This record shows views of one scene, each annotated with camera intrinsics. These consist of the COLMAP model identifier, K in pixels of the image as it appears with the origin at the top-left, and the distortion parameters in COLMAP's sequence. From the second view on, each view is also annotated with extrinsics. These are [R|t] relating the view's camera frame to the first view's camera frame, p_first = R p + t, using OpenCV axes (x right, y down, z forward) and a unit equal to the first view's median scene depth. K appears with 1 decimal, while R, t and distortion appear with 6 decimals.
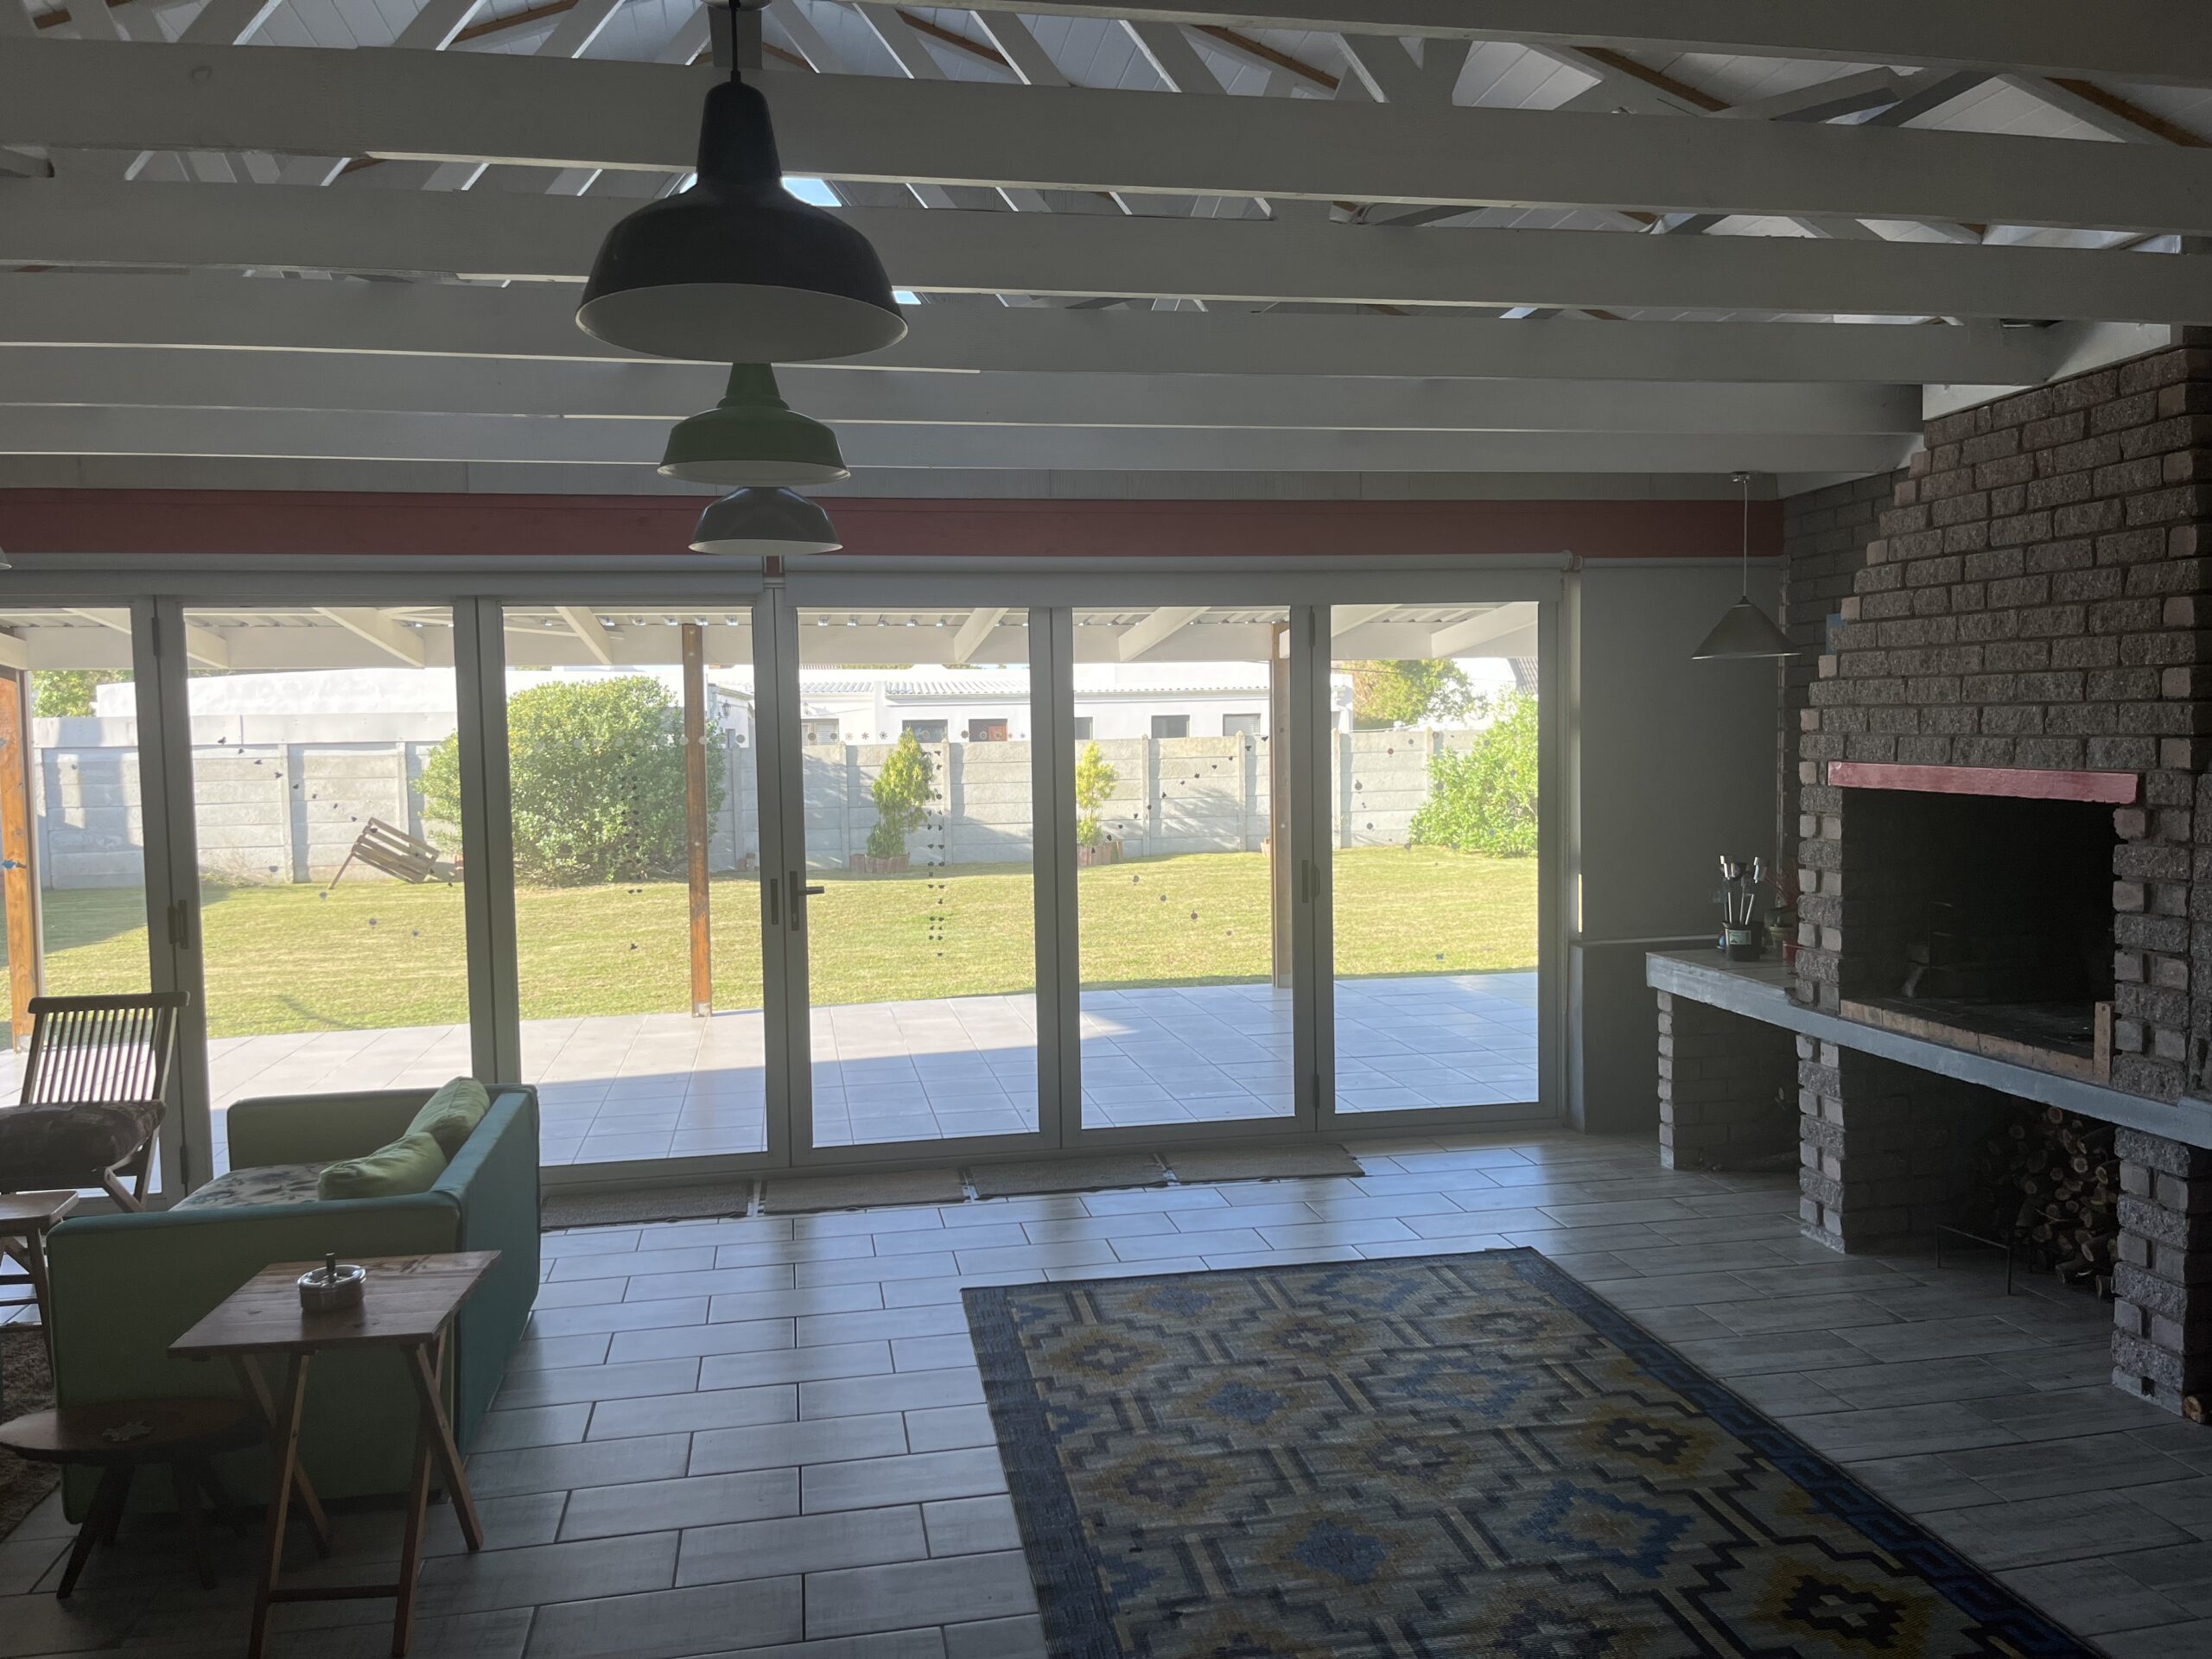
lens RADIAL K [[1677.0, 0, 1113.4], [0, 1677.0, 838.3], [0, 0, 1]] dist [0.069800, -0.096489]
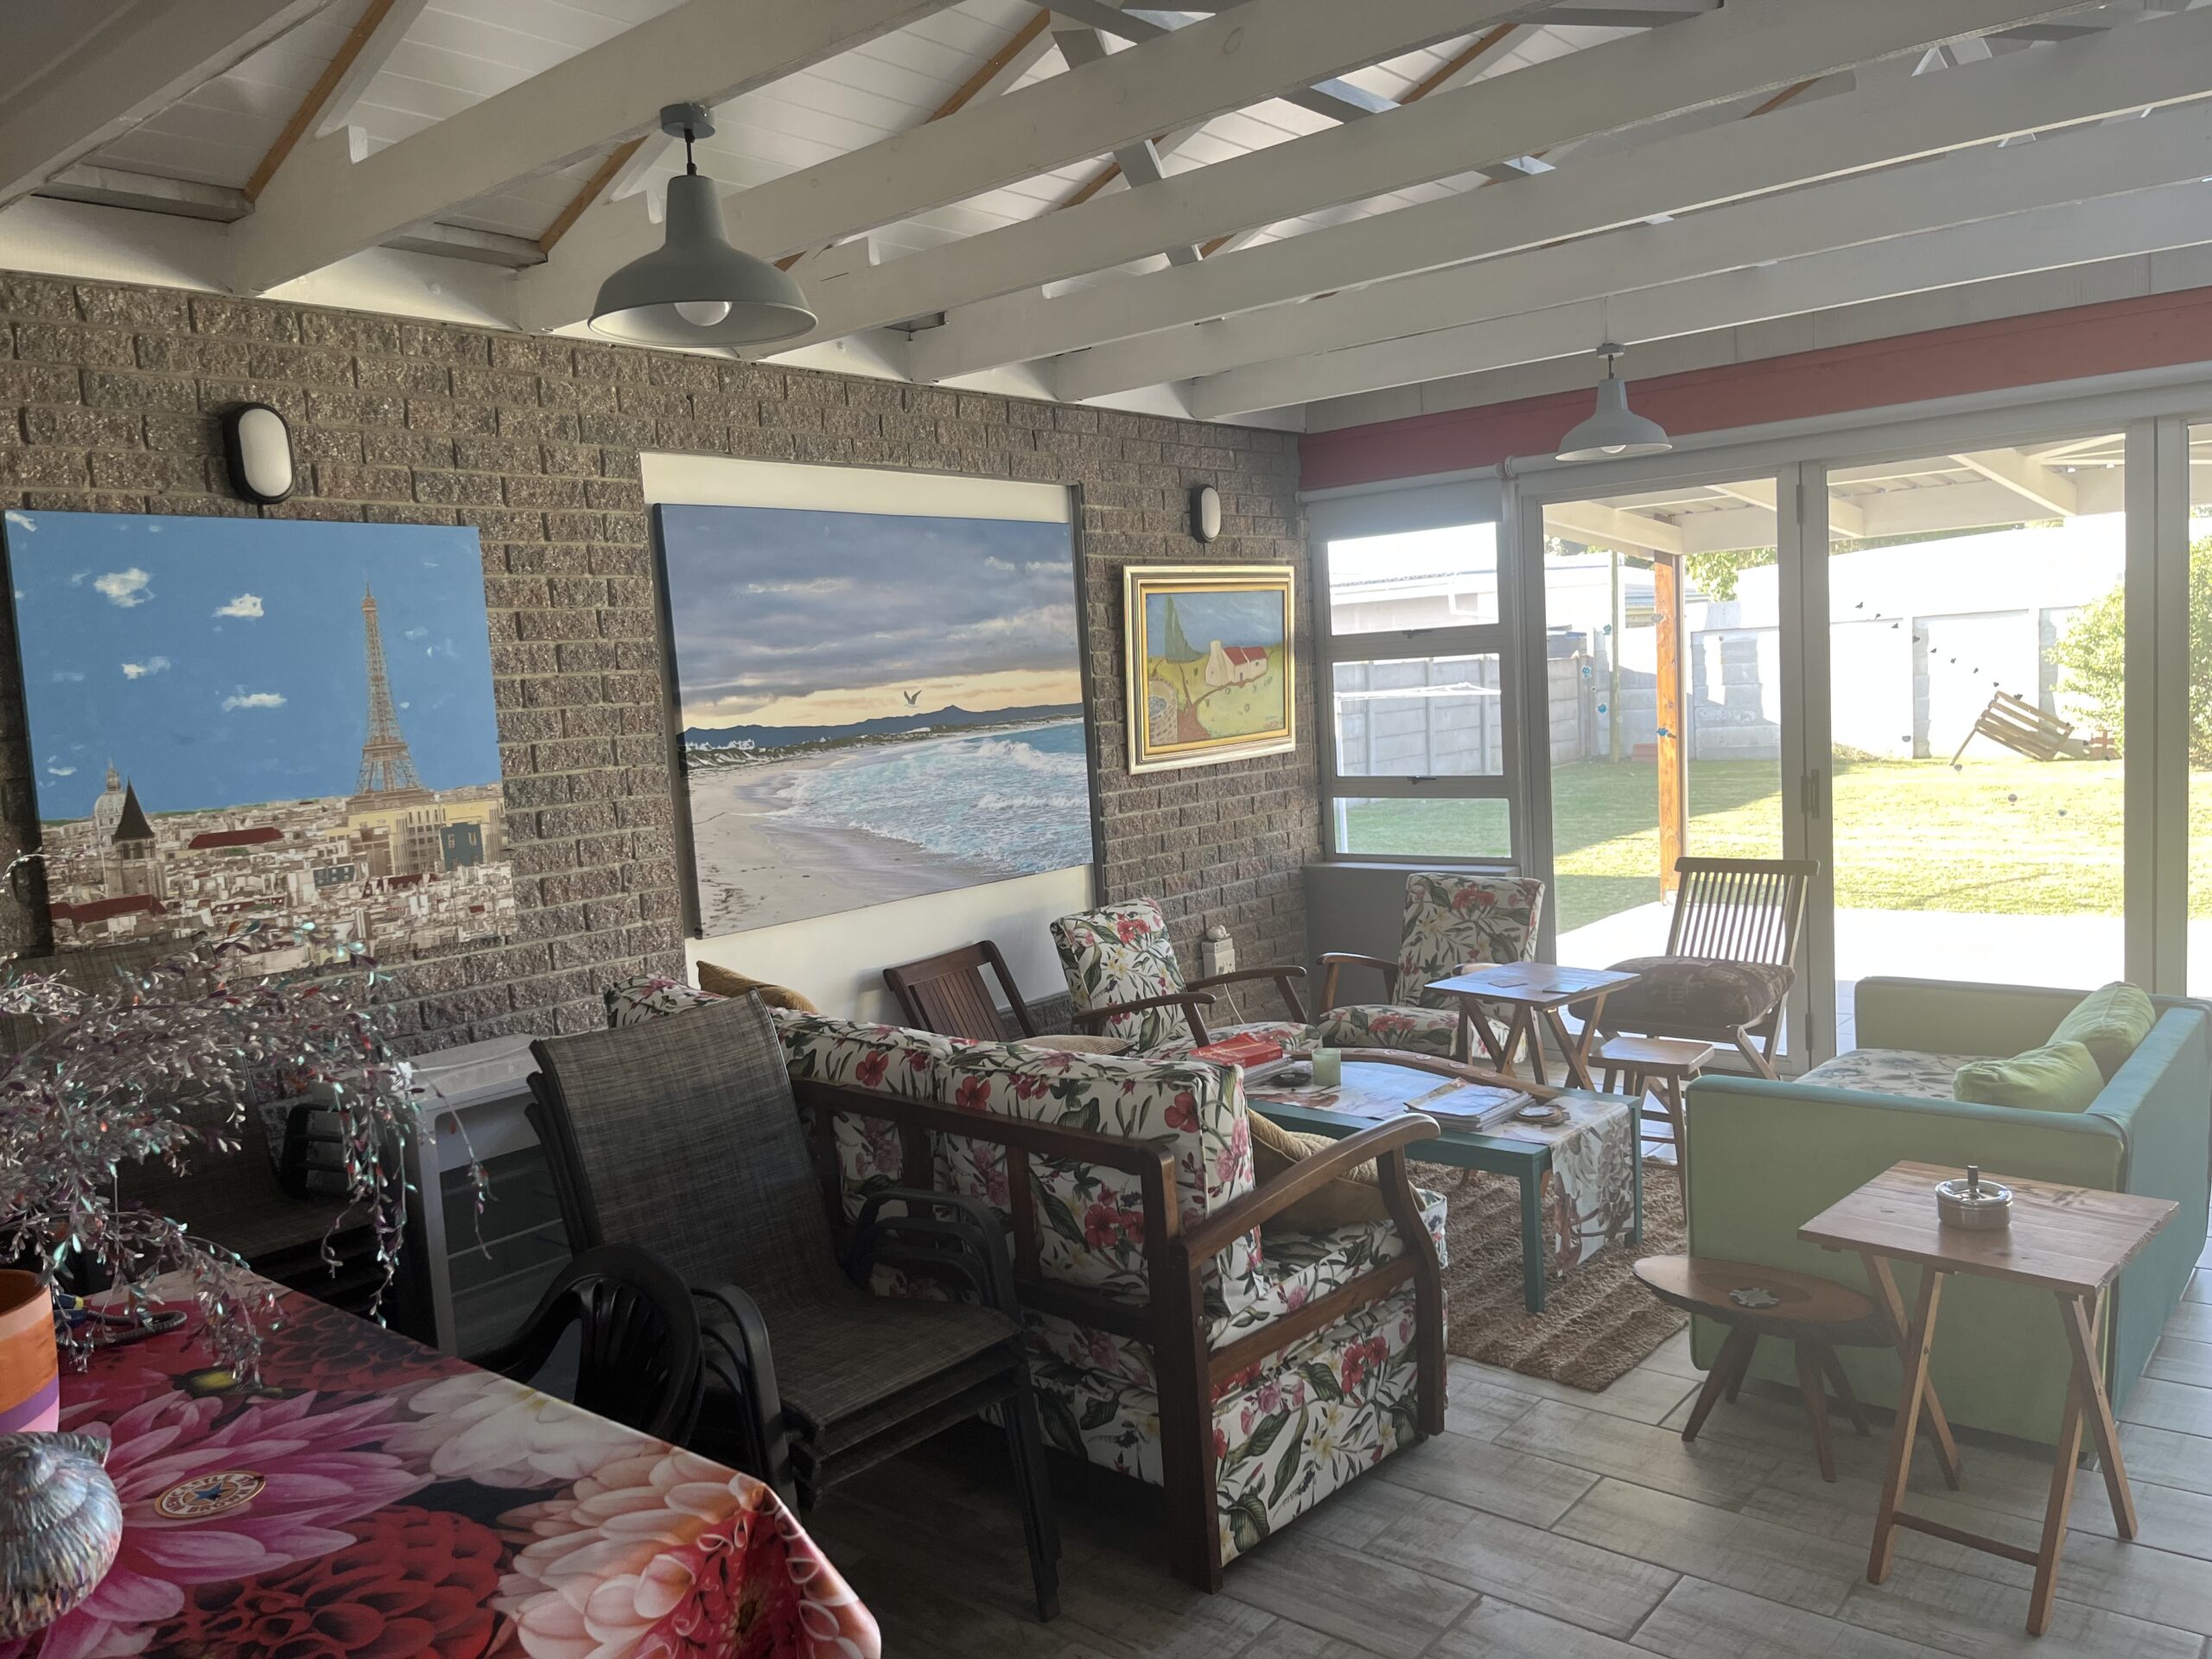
lens RADIAL K [[1677.0, 0, 1121.2], [0, 1677.0, 848.6], [0, 0, 1]] dist [0.069800, -0.096489]
pose [[0.632605, 0.060581, -0.772102, -0.045322], [0.000114, 0.996929, 0.078315, 0.006203], [0.774475, -0.049630, 0.630655, 0.068657]]
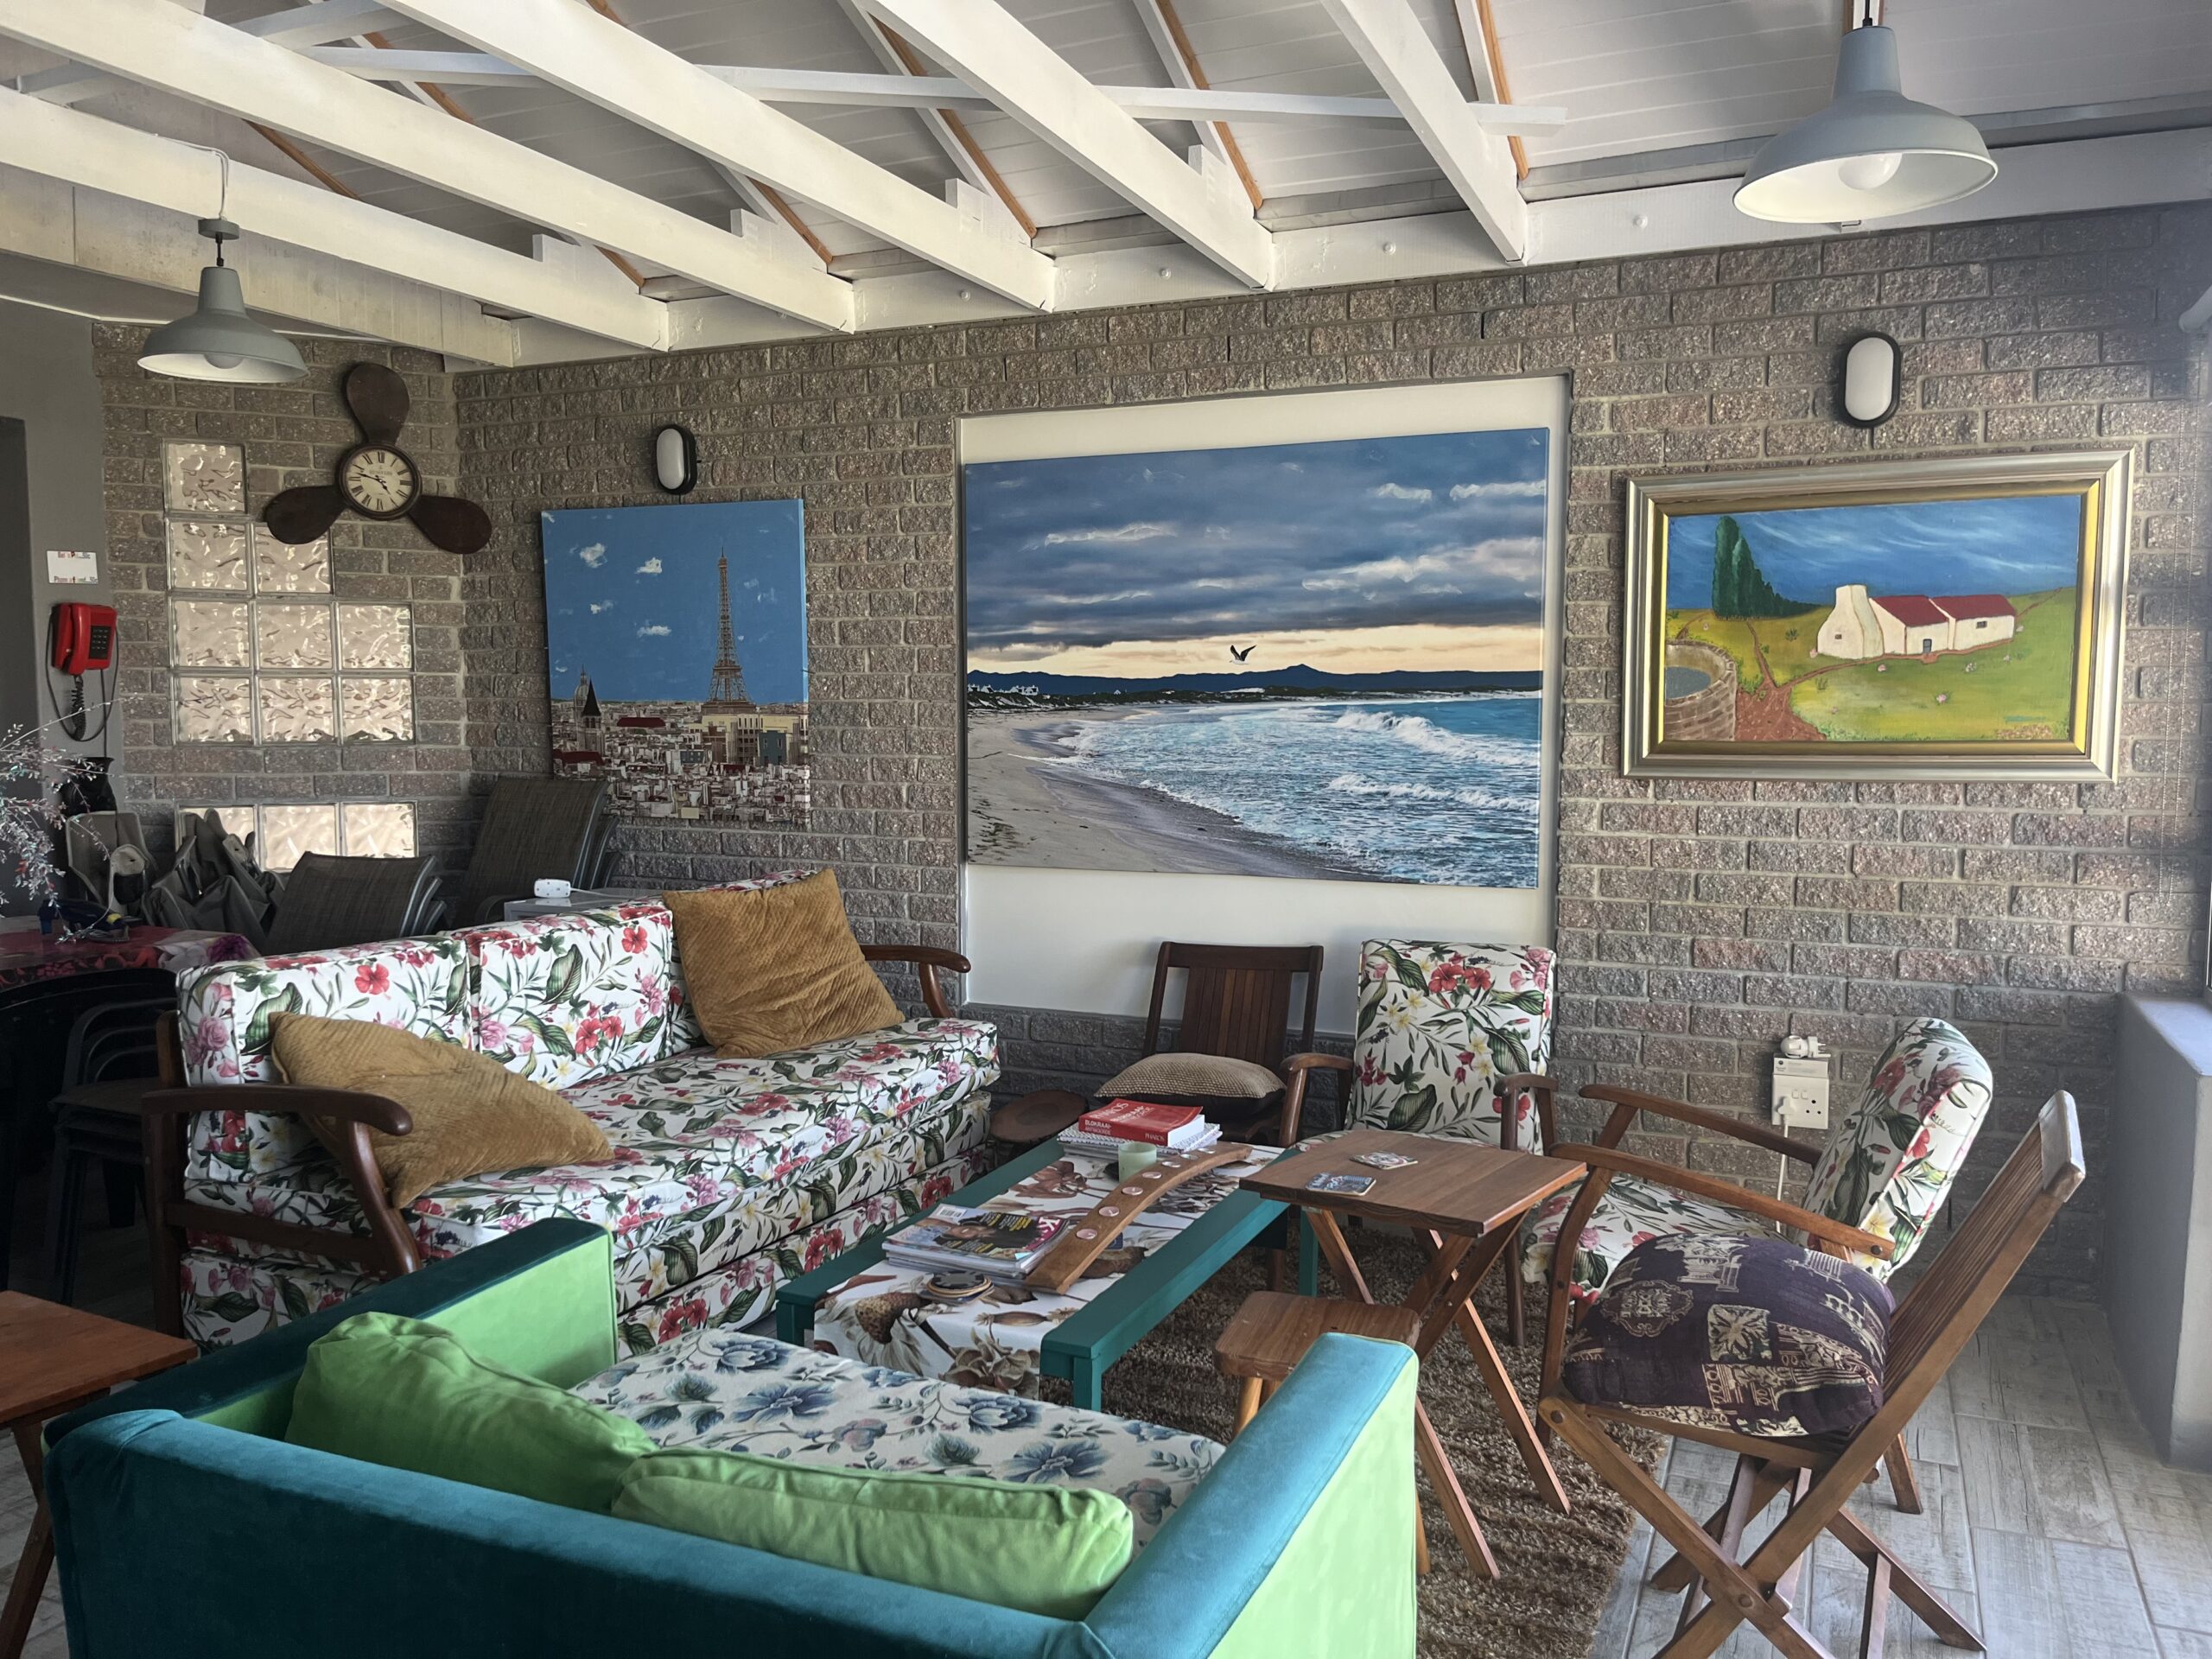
lens RADIAL K [[1677.0, 0, 1111.0], [0, 1677.0, 850.9], [0, 0, 1]] dist [0.069800, -0.096489]
pose [[-0.568508, 0.093888, -0.817303, -0.166596], [-0.041627, 0.988911, 0.142556, -0.042219], [0.821624, 0.115066, -0.558295, 1.583237]]
